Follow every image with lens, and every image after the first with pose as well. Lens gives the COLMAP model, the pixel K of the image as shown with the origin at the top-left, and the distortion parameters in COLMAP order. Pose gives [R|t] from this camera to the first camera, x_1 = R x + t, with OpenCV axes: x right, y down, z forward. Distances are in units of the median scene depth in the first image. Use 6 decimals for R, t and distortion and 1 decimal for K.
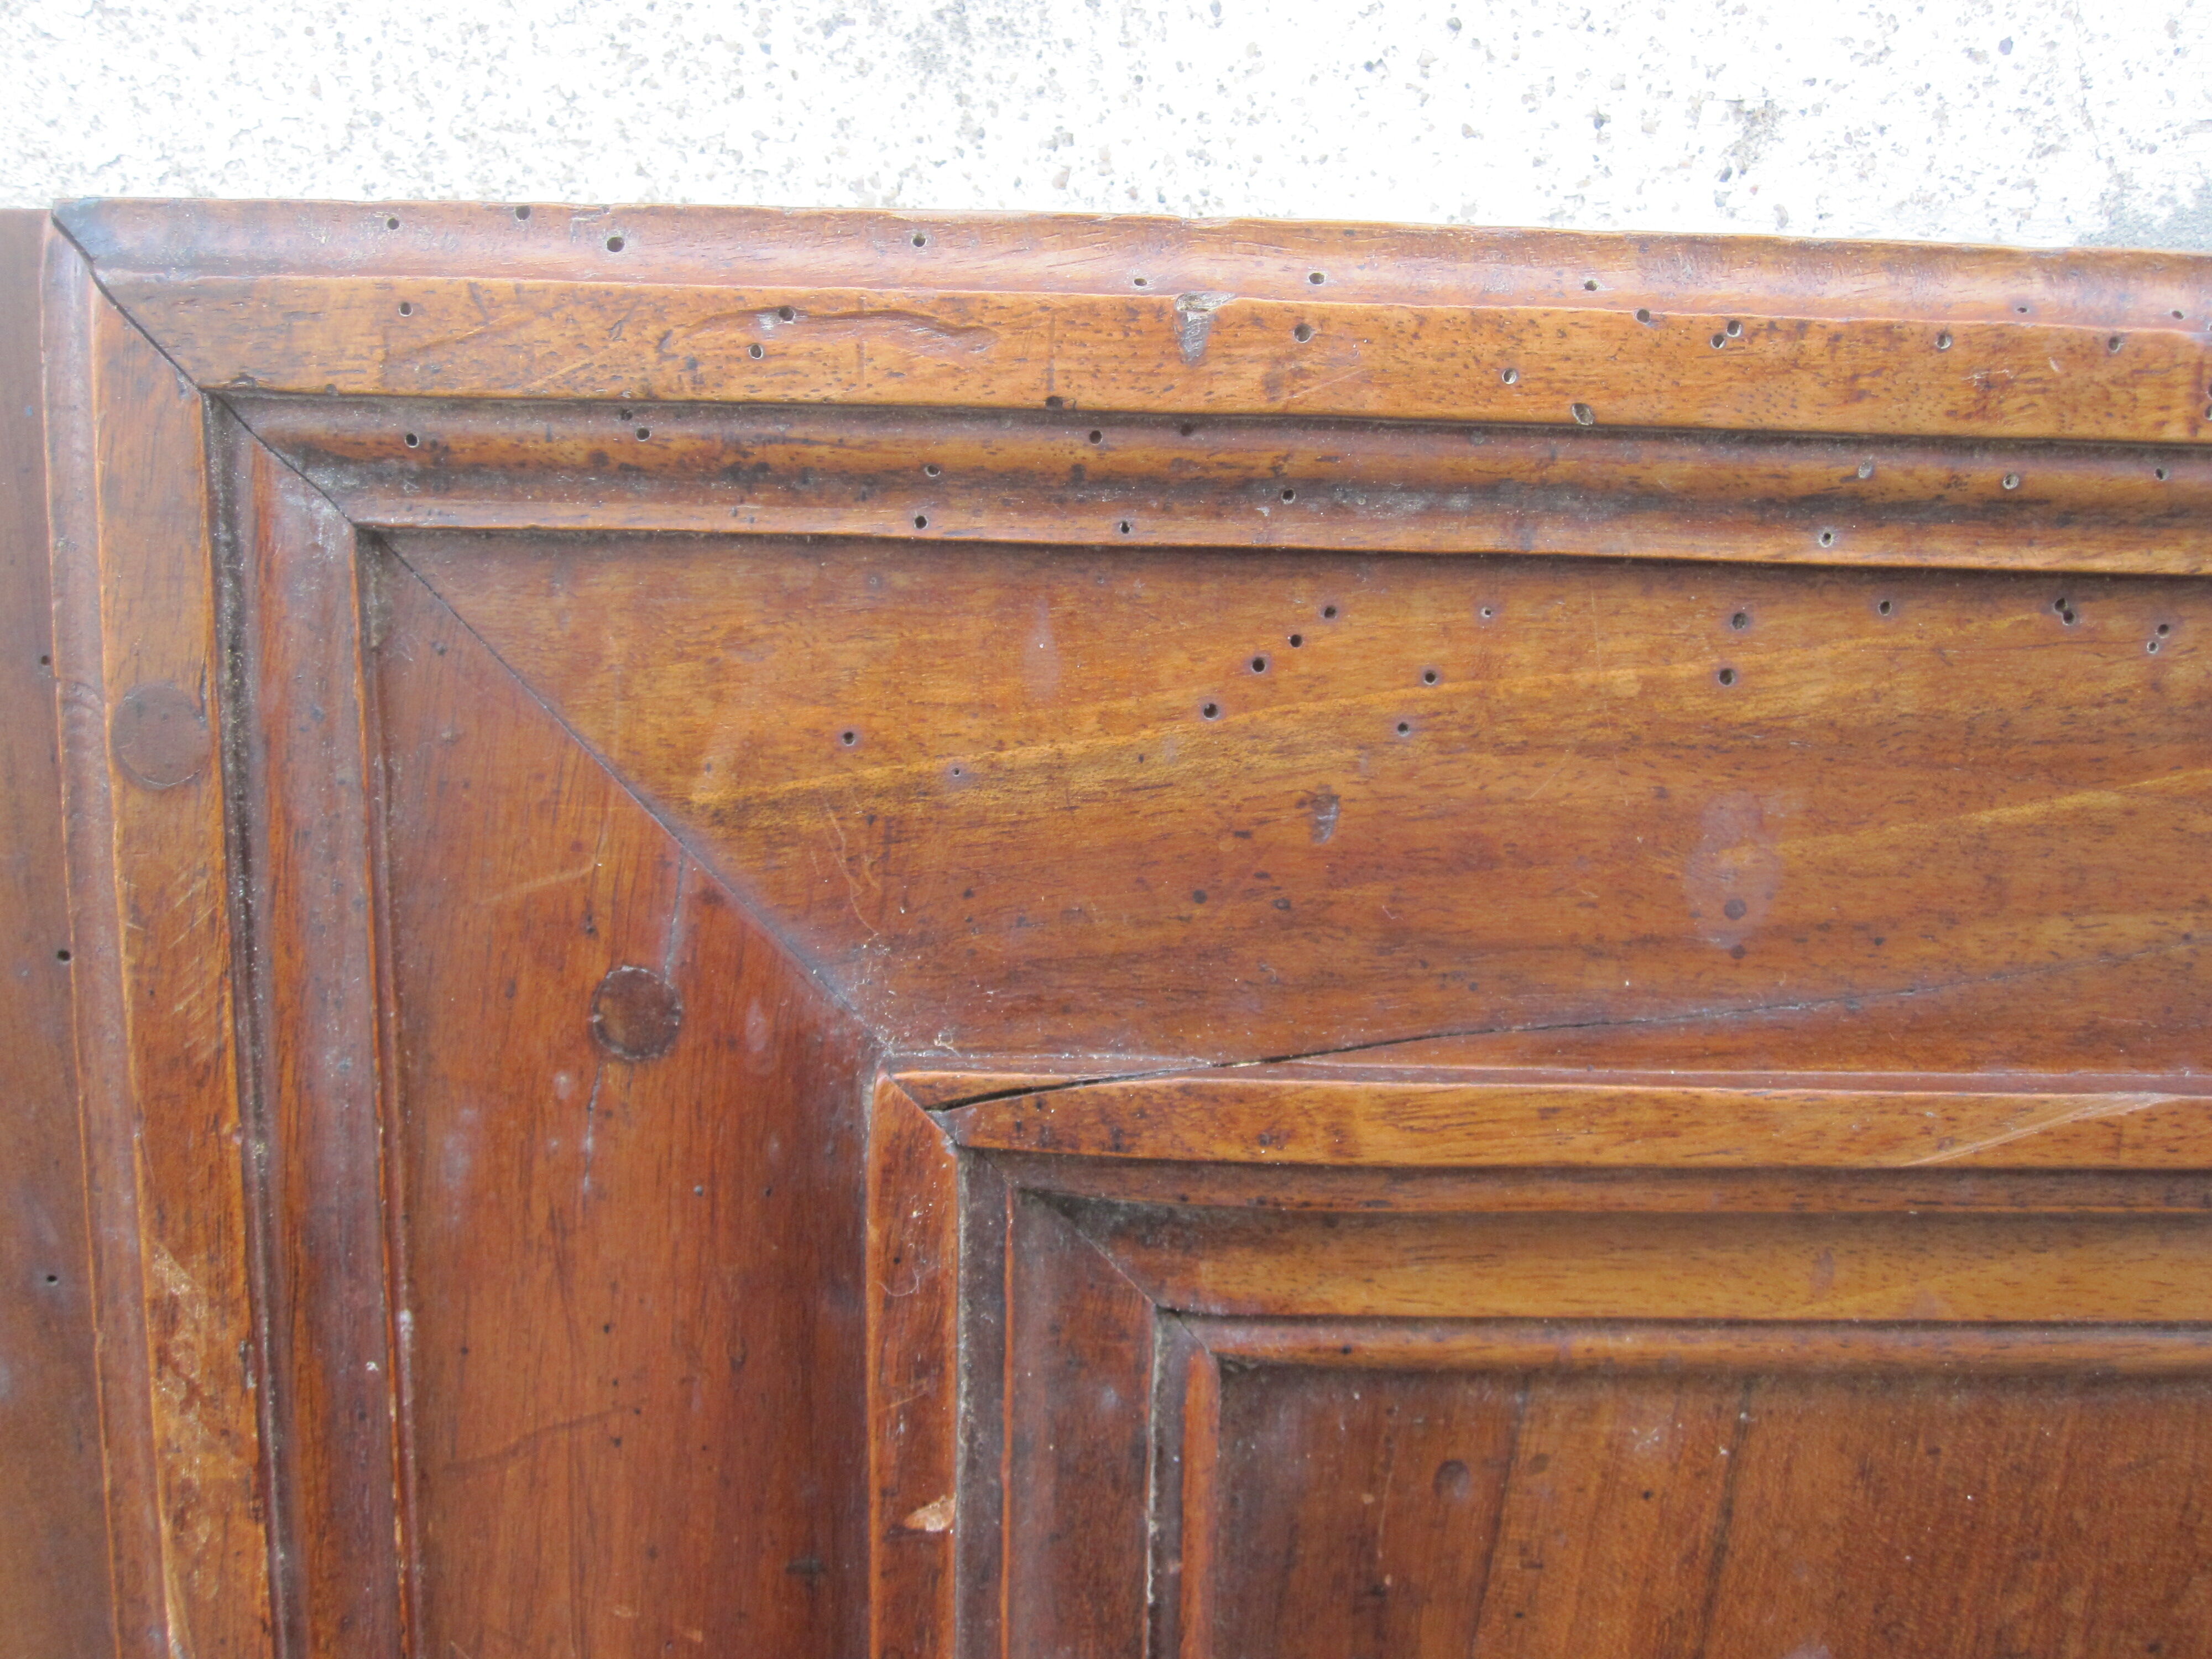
lens RADIAL K [[2164.5, 0, 1101.5], [0, 2164.5, 809.3], [0, 0, 1]] dist [-0.082386, 0.040371]
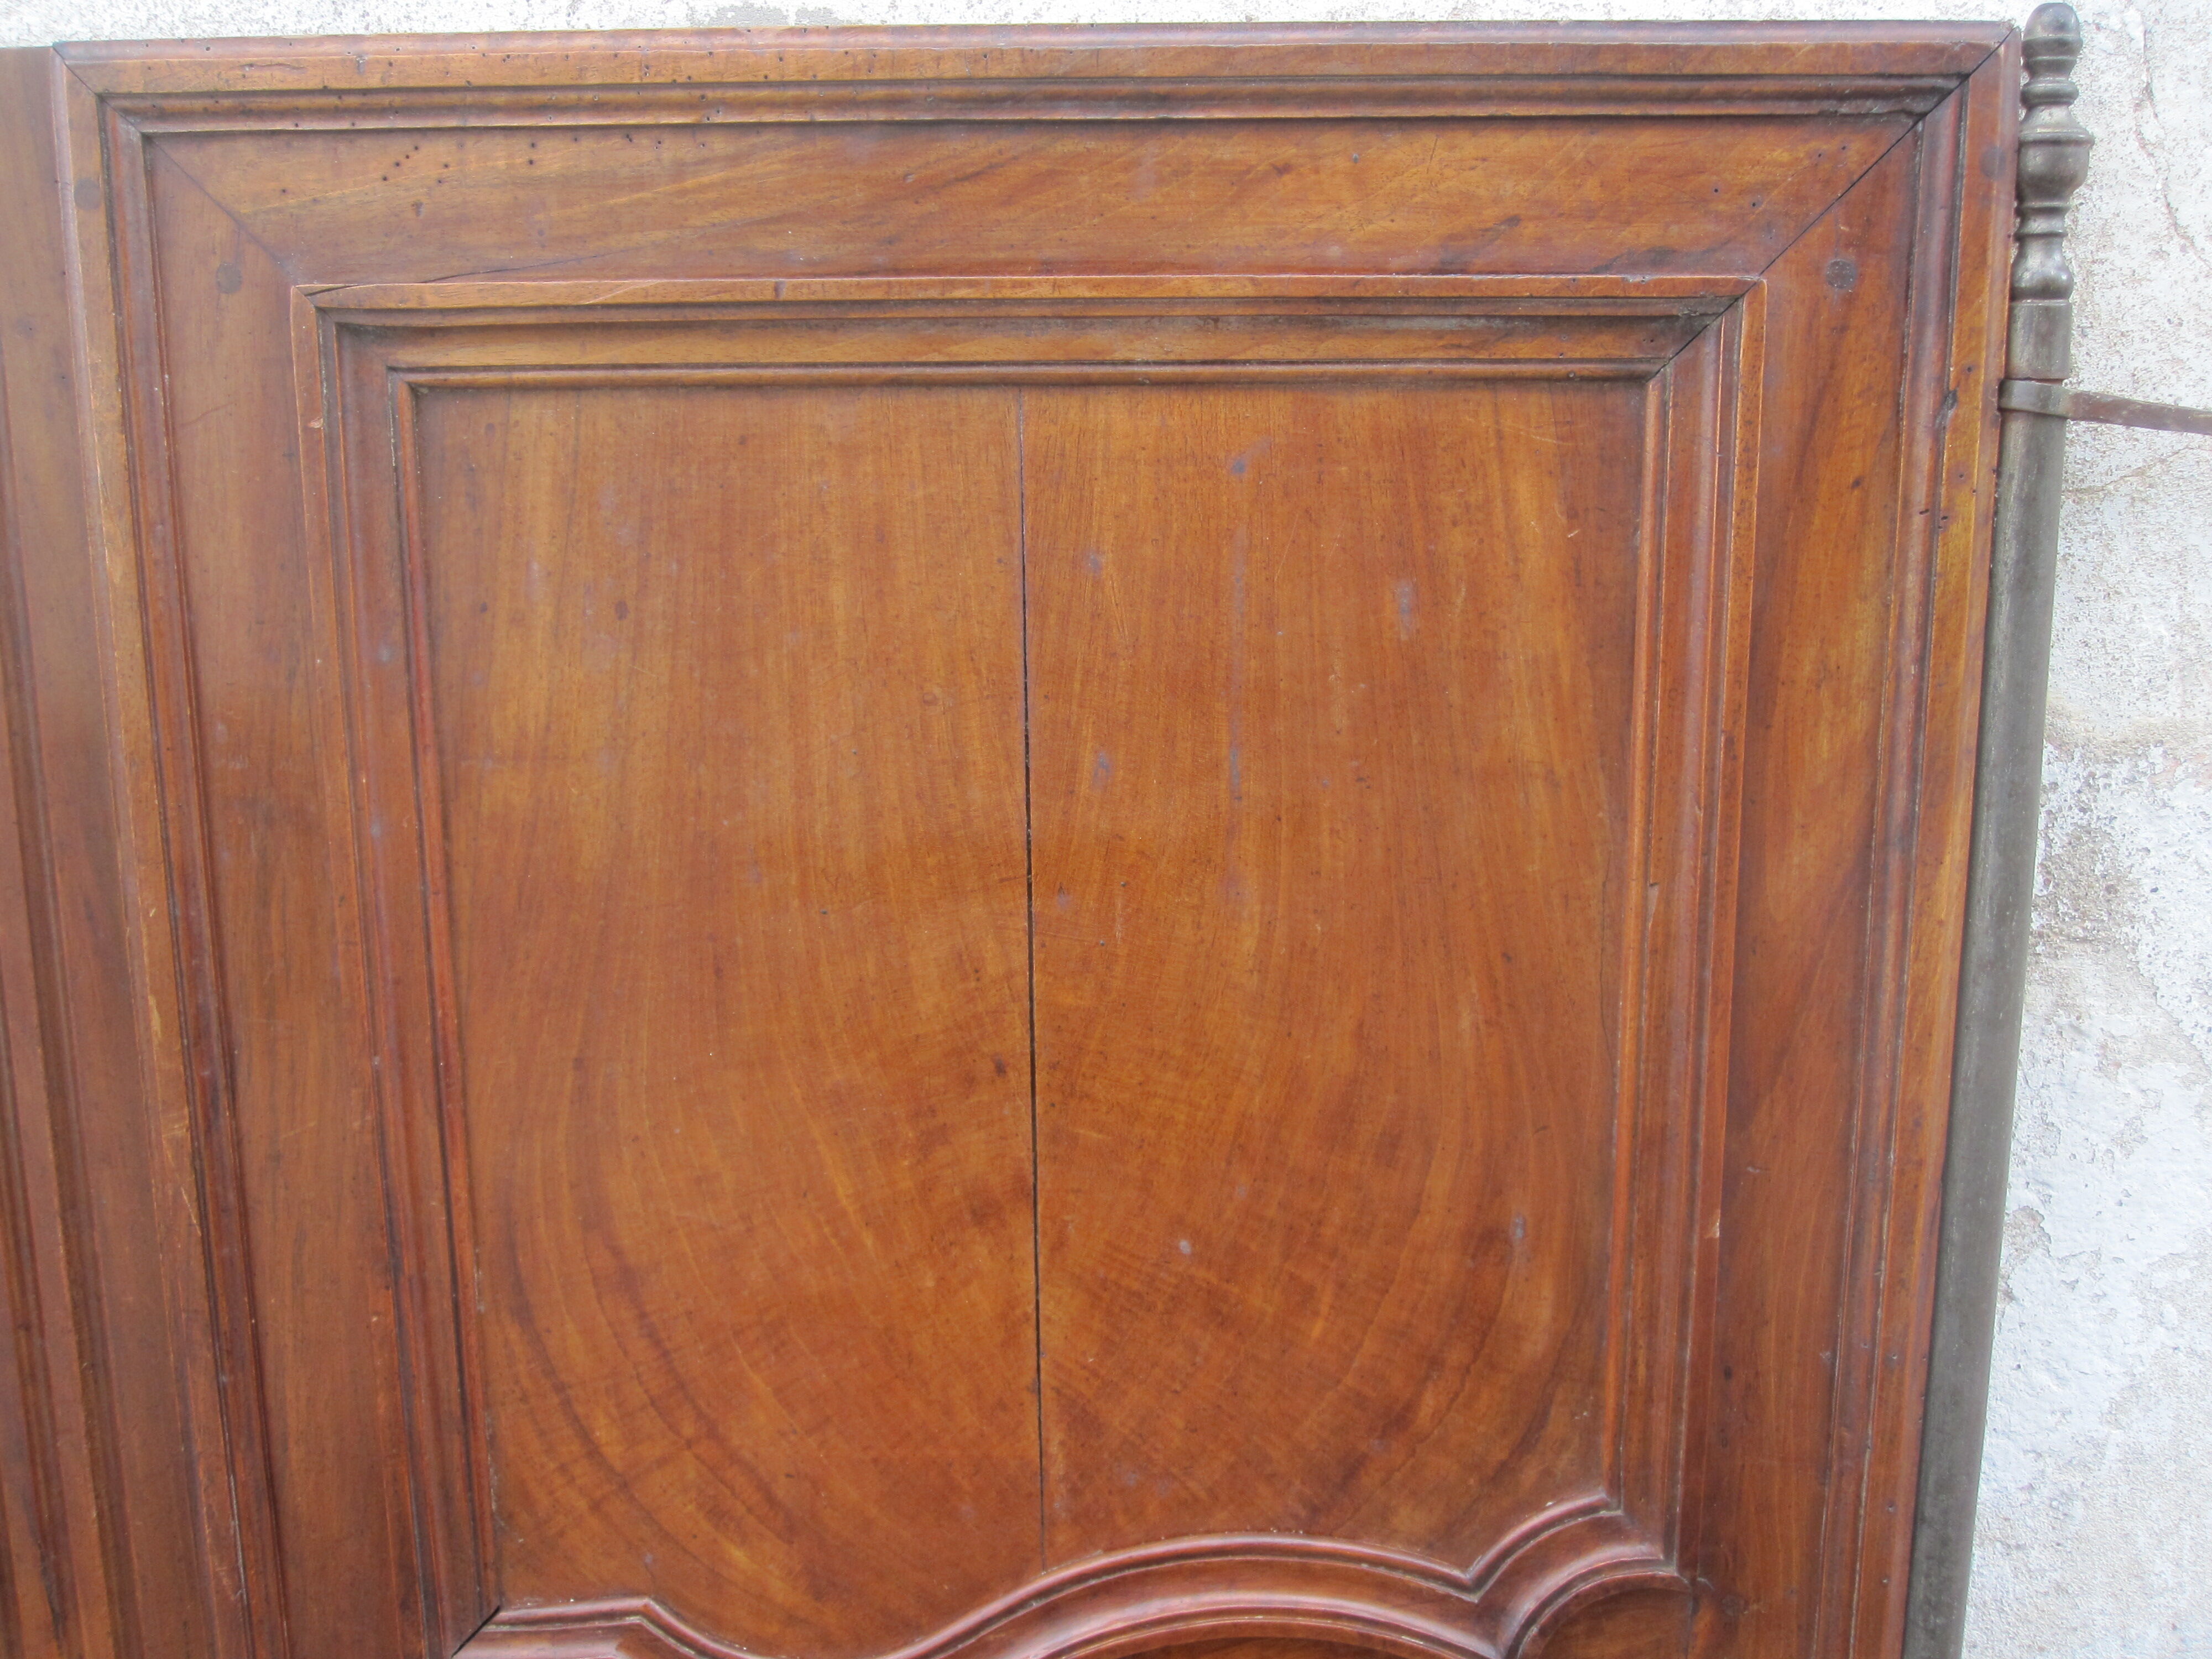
lens RADIAL K [[2164.5, 0, 1101.5], [0, 2164.5, 809.3], [0, 0, 1]] dist [-0.082386, 0.040371]
pose [[0.999132, -0.016630, -0.038183, 1.340296], [0.018225, 0.998959, 0.041823, 0.859207], [0.037447, -0.042483, 0.998395, -2.454344]]
